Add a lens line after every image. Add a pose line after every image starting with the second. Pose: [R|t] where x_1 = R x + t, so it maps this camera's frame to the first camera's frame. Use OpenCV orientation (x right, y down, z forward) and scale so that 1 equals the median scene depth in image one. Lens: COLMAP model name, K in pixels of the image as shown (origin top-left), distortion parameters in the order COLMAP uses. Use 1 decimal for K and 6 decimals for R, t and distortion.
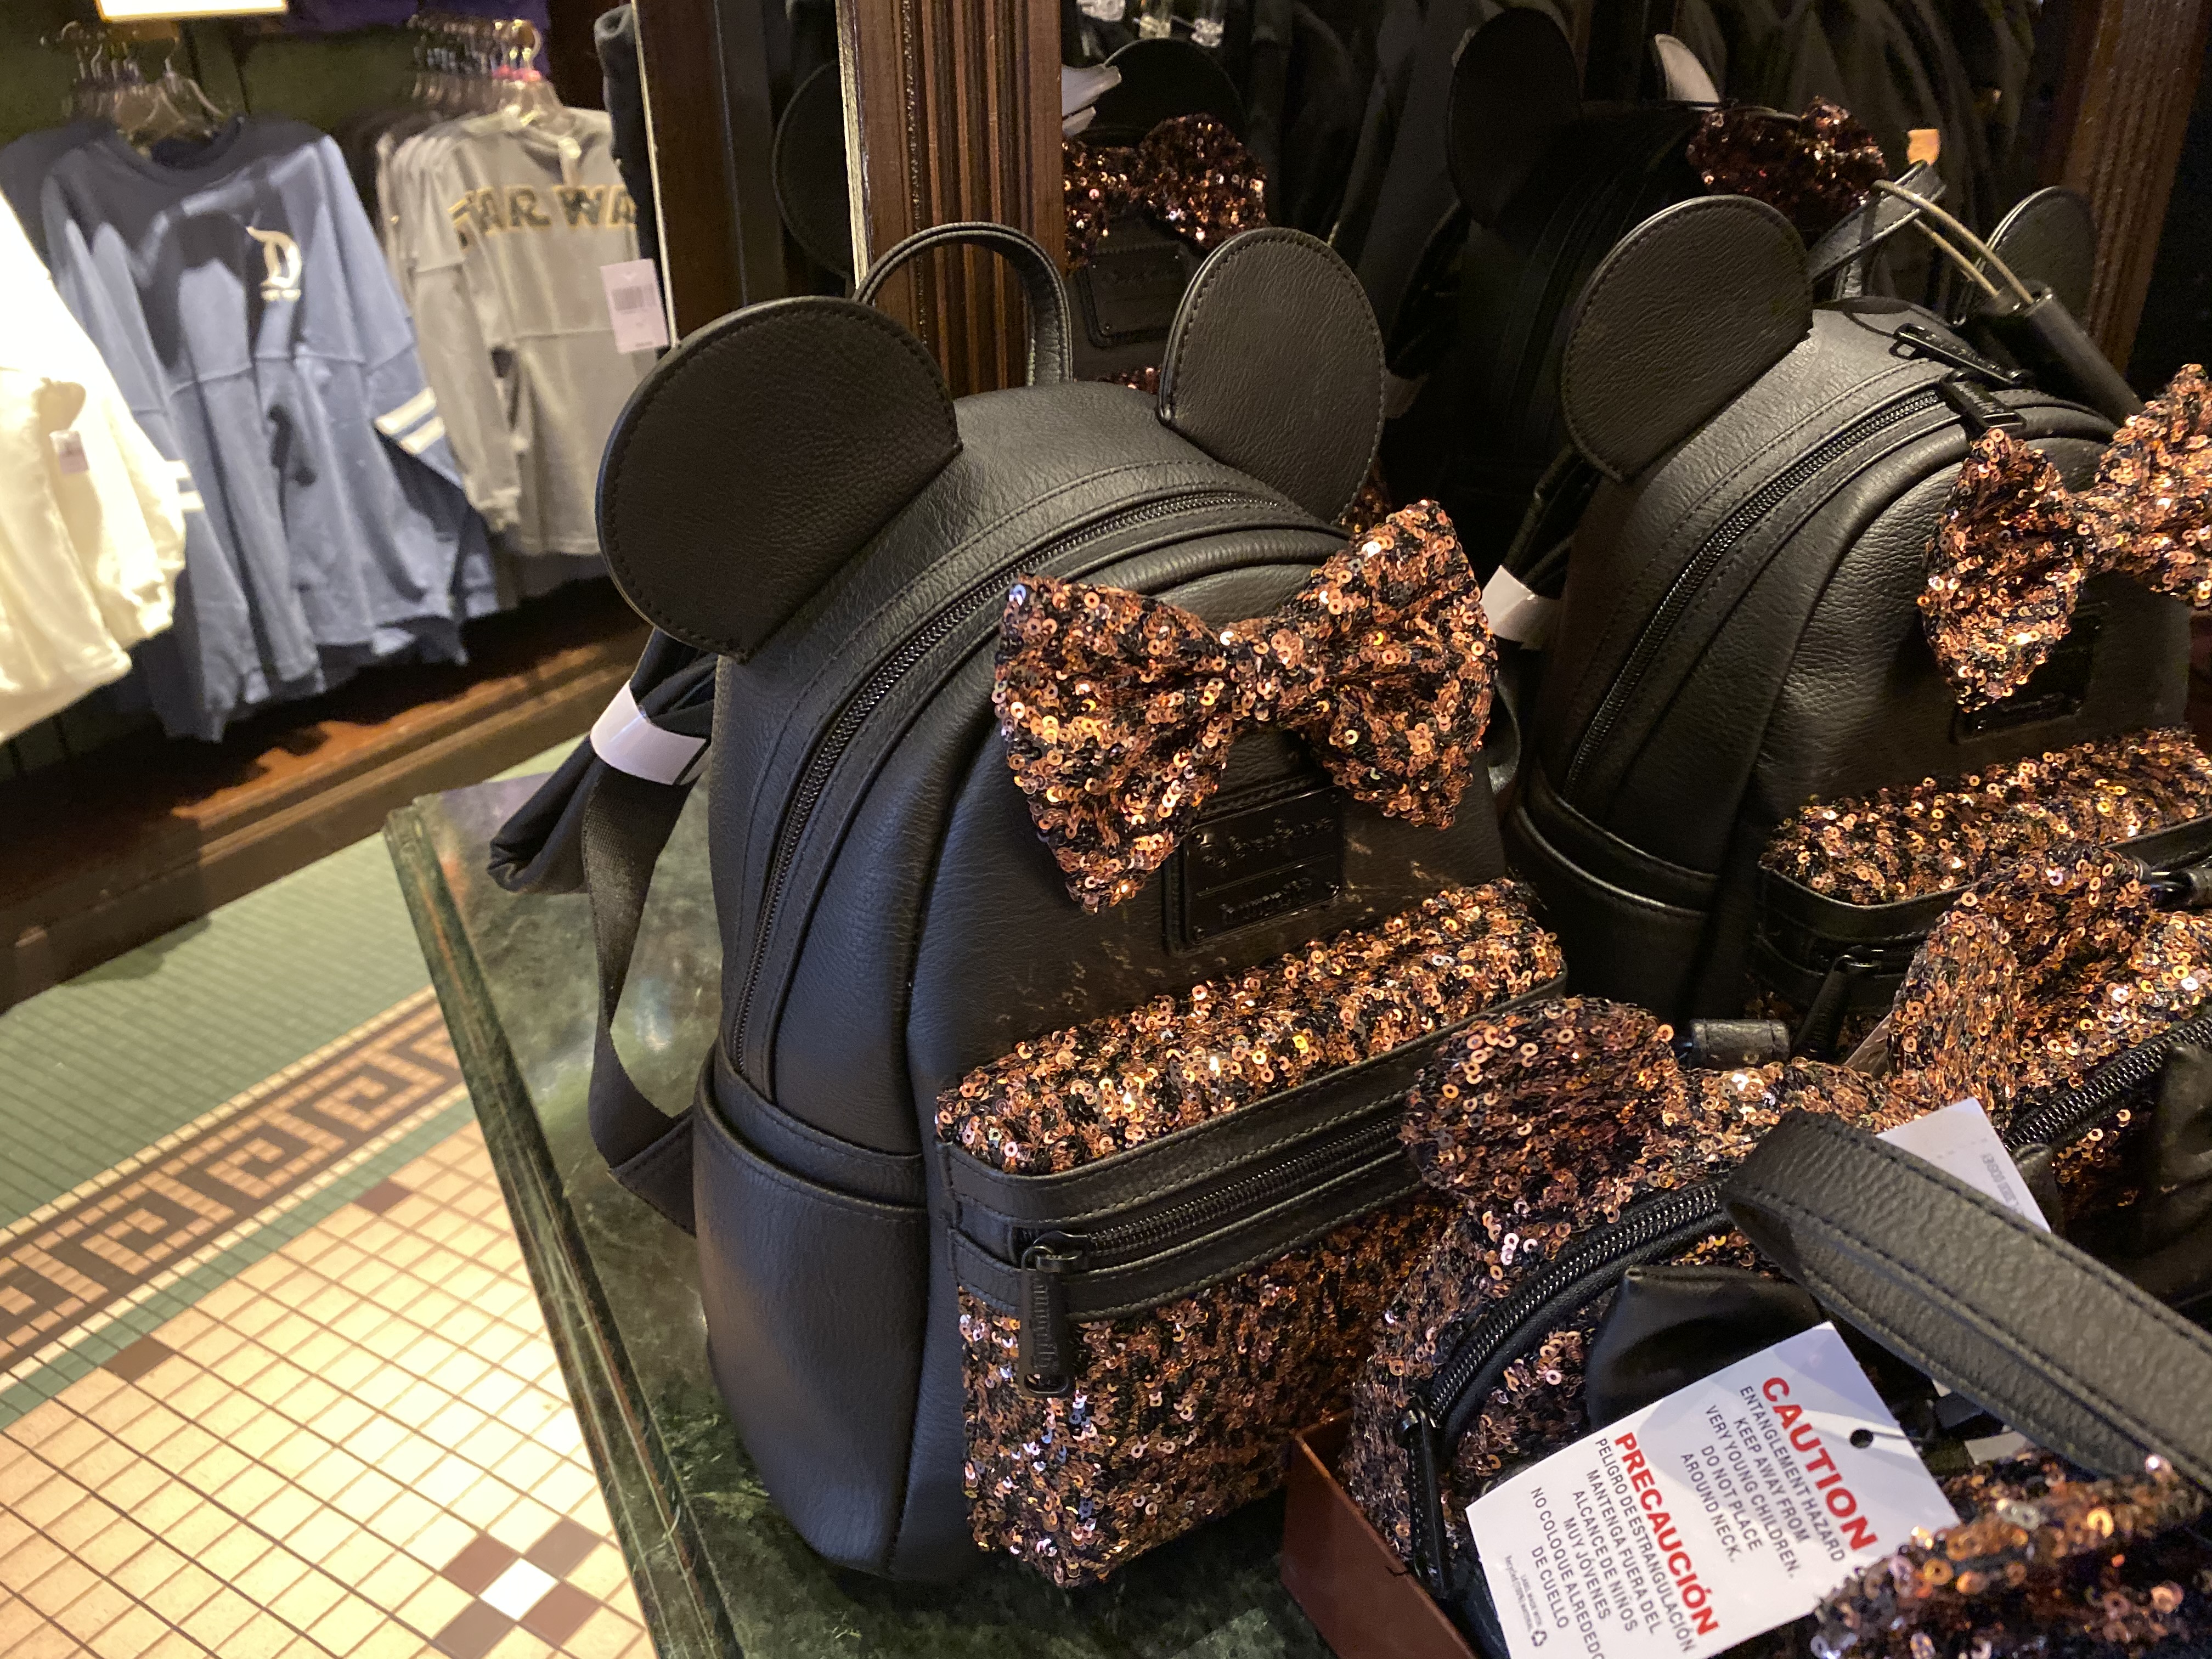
lens RADIAL K [[1727.4, 0, 1103.6], [0, 1727.4, 831.9], [0, 0, 1]] dist [0.017622, -0.023766]
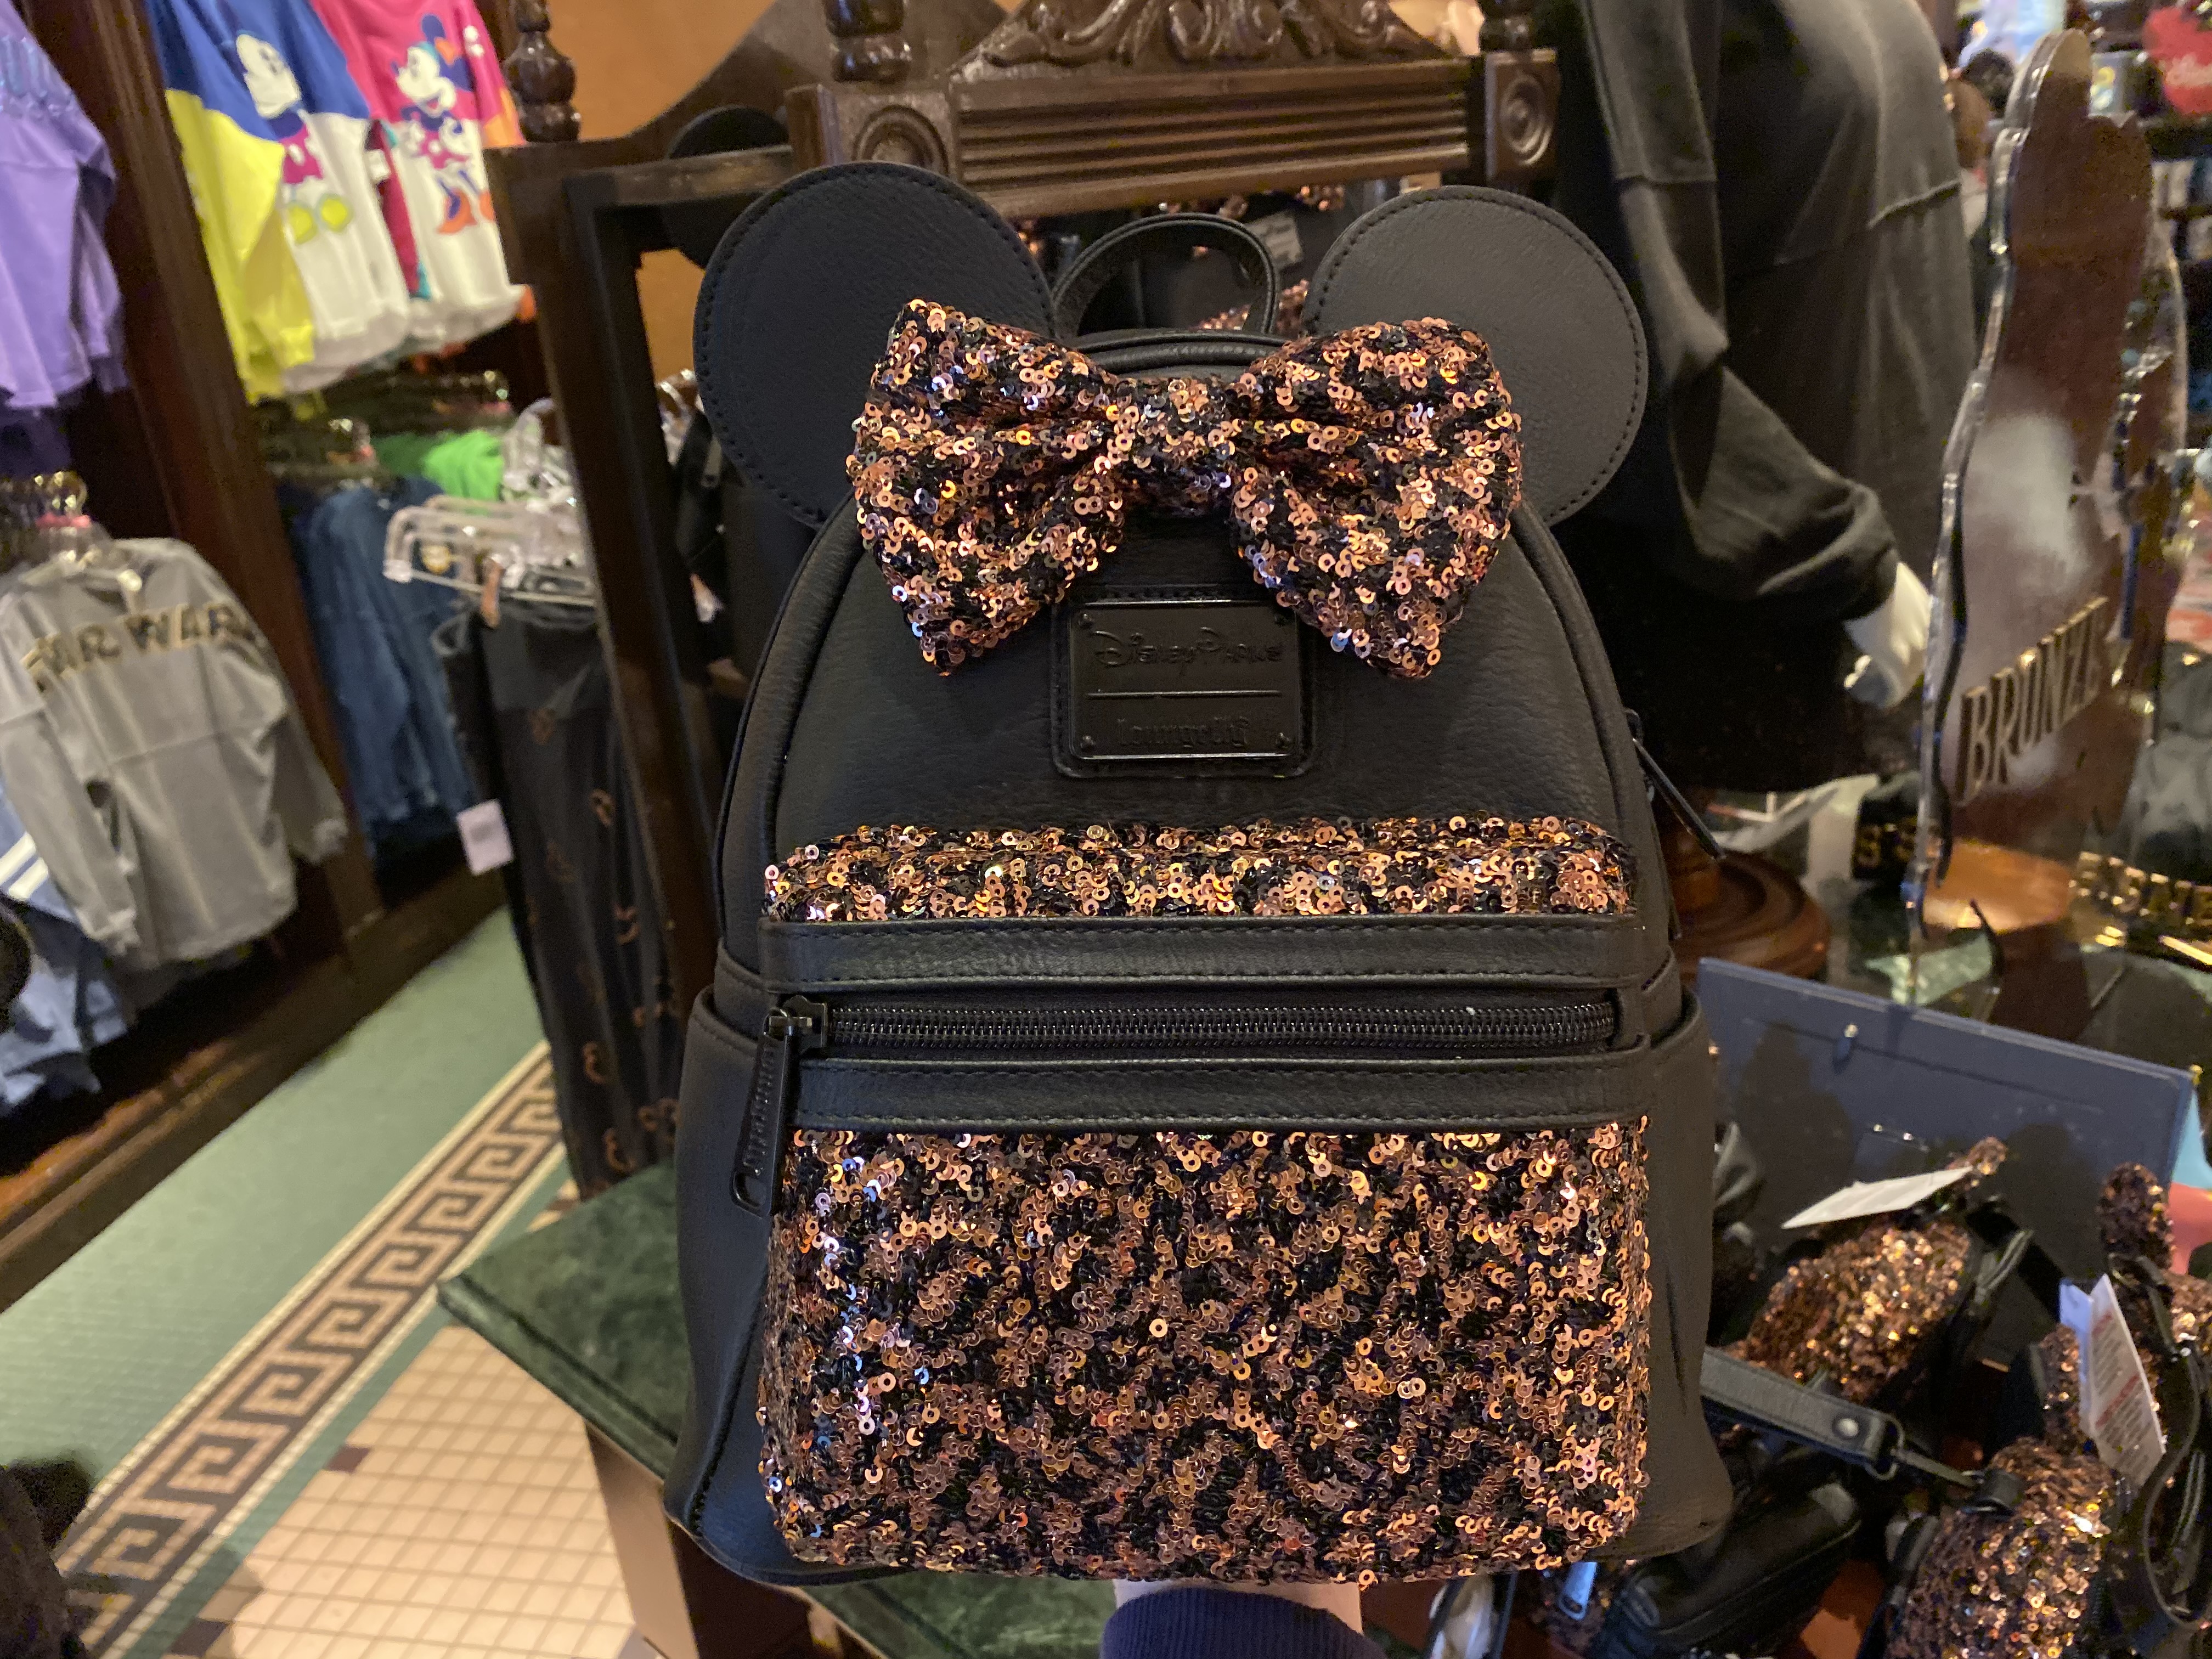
lens RADIAL K [[1727.4, 0, 1107.8], [0, 1727.4, 824.9], [0, 0, 1]] dist [0.017622, -0.023766]
pose [[0.943274, -0.187071, 0.274298, -0.067522], [0.217031, 0.972629, -0.083011, -0.038087], [-0.251261, 0.137833, 0.958055, -0.128275]]
